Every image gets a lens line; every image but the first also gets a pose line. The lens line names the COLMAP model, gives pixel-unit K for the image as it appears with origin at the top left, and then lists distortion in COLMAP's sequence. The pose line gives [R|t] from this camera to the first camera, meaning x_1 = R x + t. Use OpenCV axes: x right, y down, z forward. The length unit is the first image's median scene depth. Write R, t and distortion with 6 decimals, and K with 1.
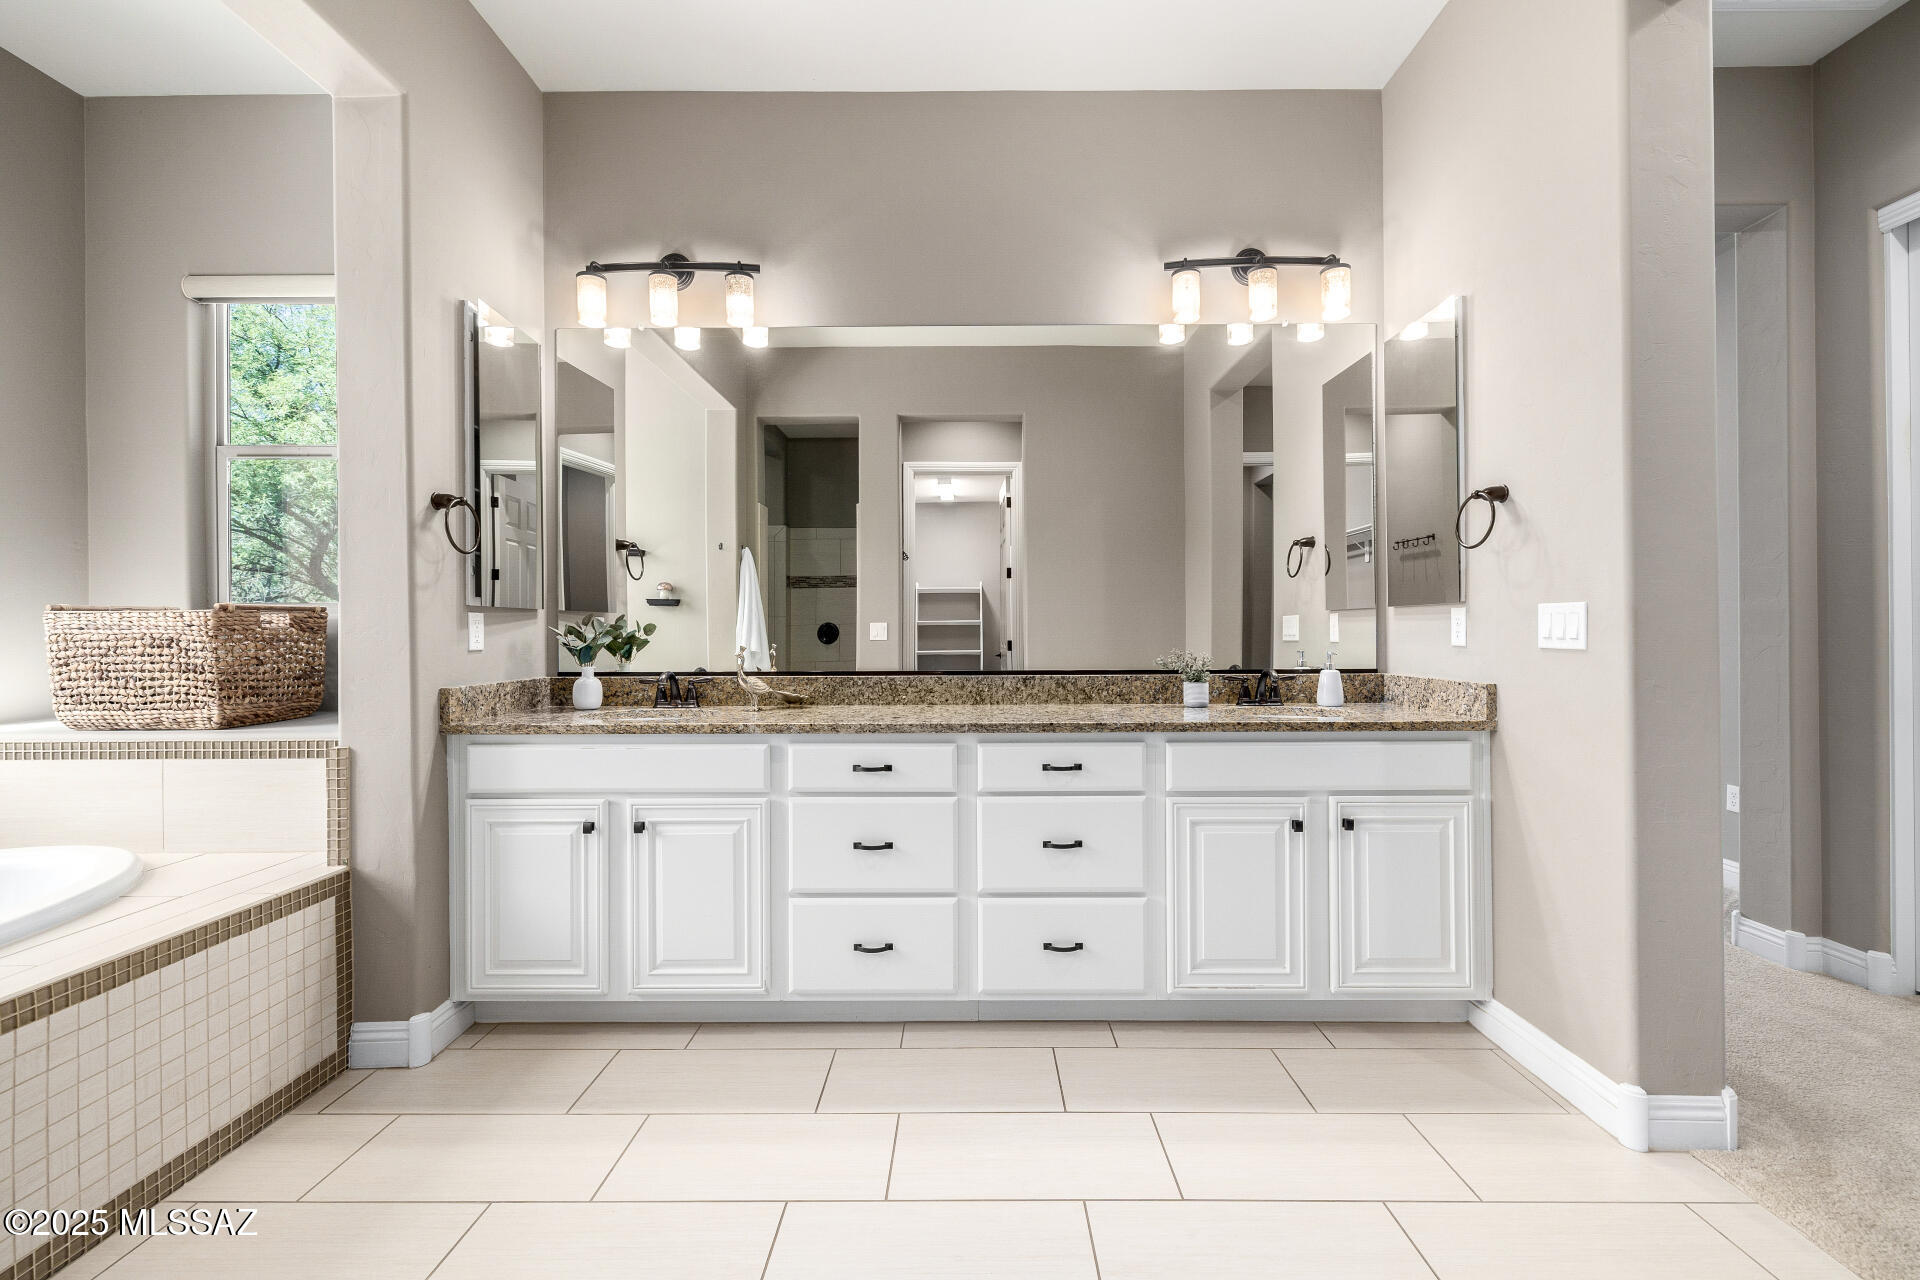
lens RADIAL K [[805.8, 0, 954.2], [0, 805.8, 641.5], [0, 0, 1]] dist [0.000191, 0.000275]
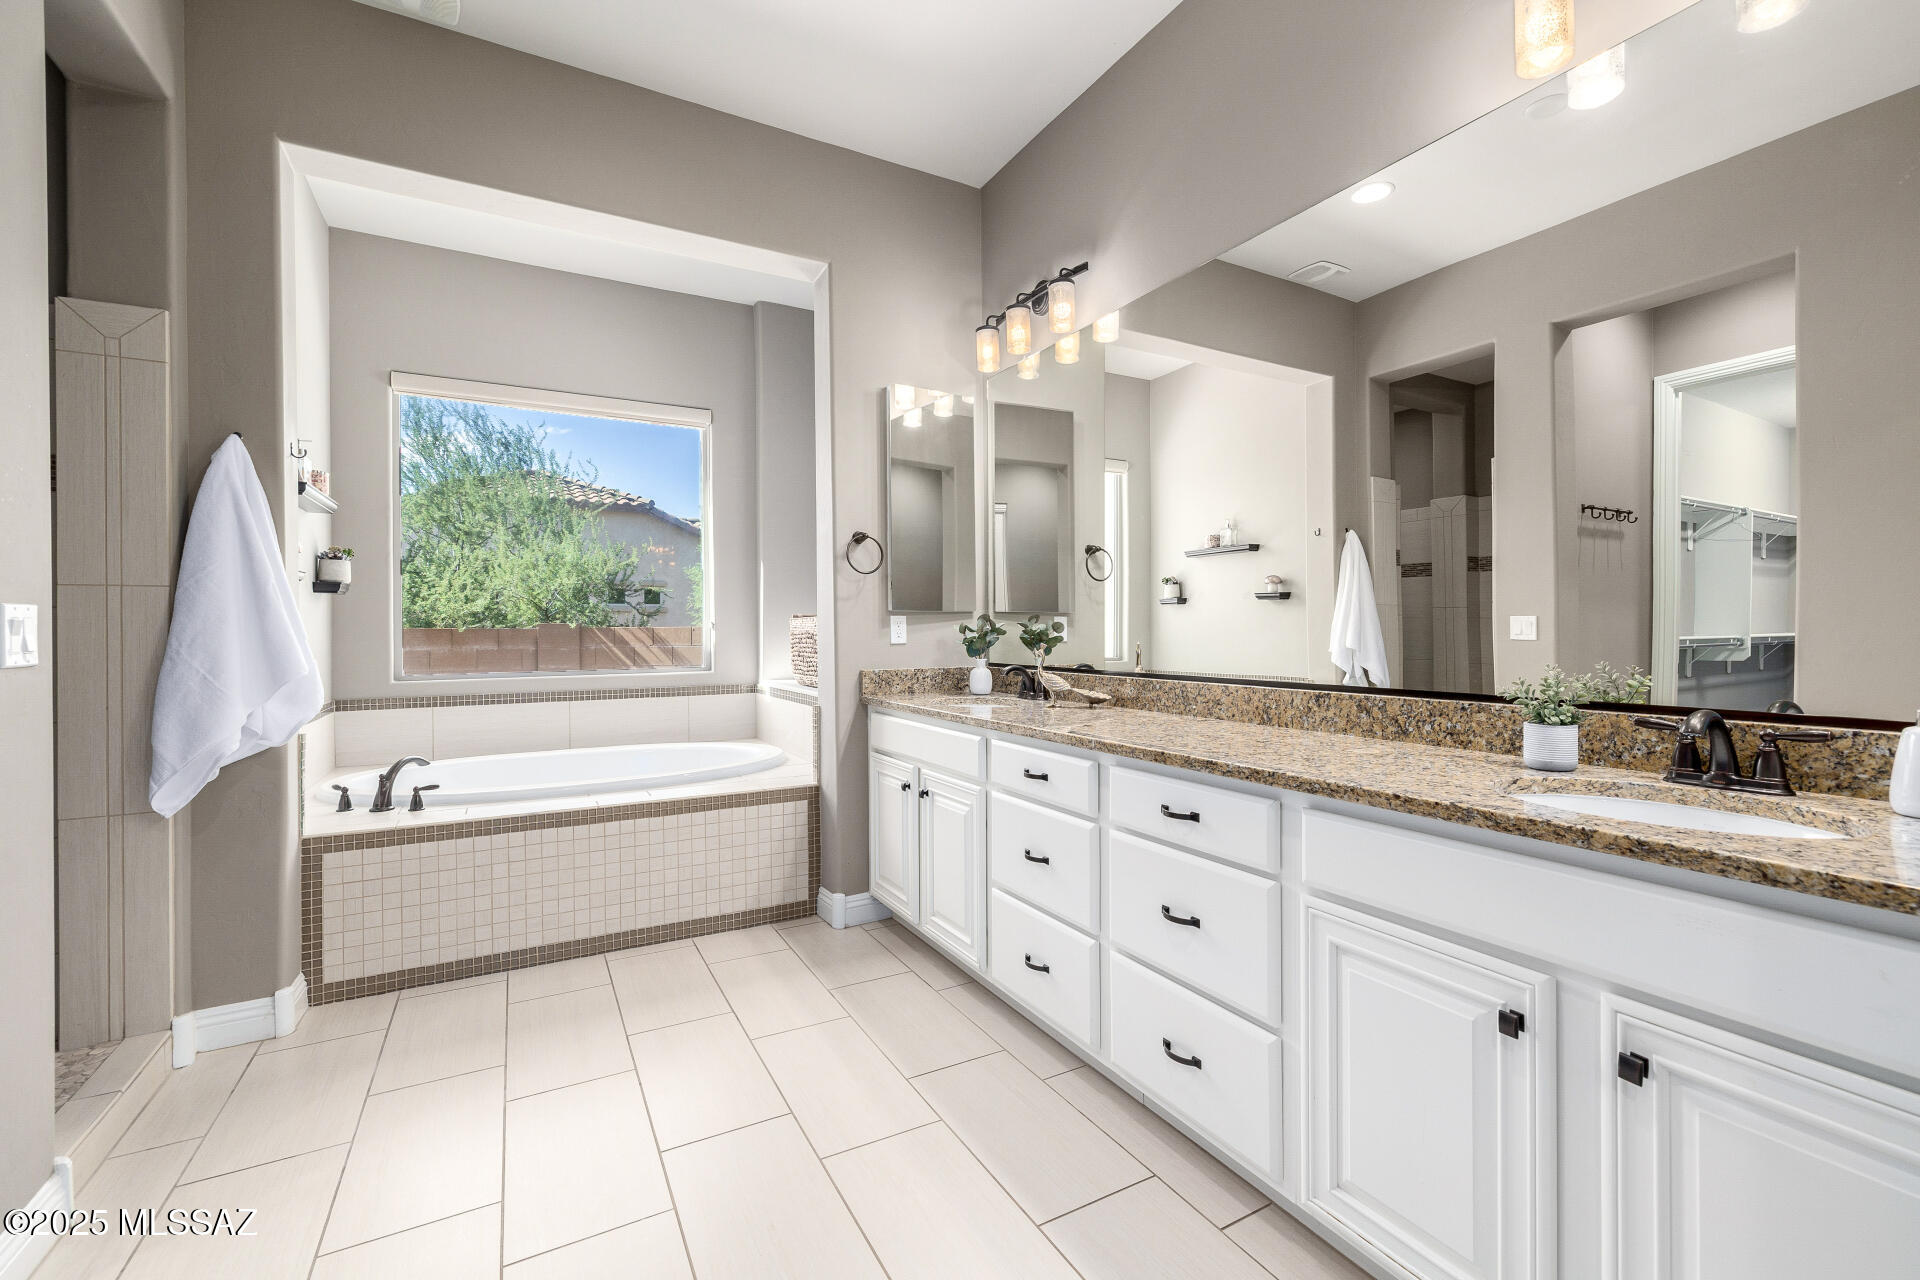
lens RADIAL K [[805.8, 0, 960.6], [0, 805.8, 628.9], [0, 0, 1]] dist [0.000191, 0.000275]
pose [[0.497357, 0.001177, -0.867545, 0.678226], [-0.006151, 0.999979, -0.002170, -0.012276], [0.867524, 0.006416, 0.497354, 0.446219]]
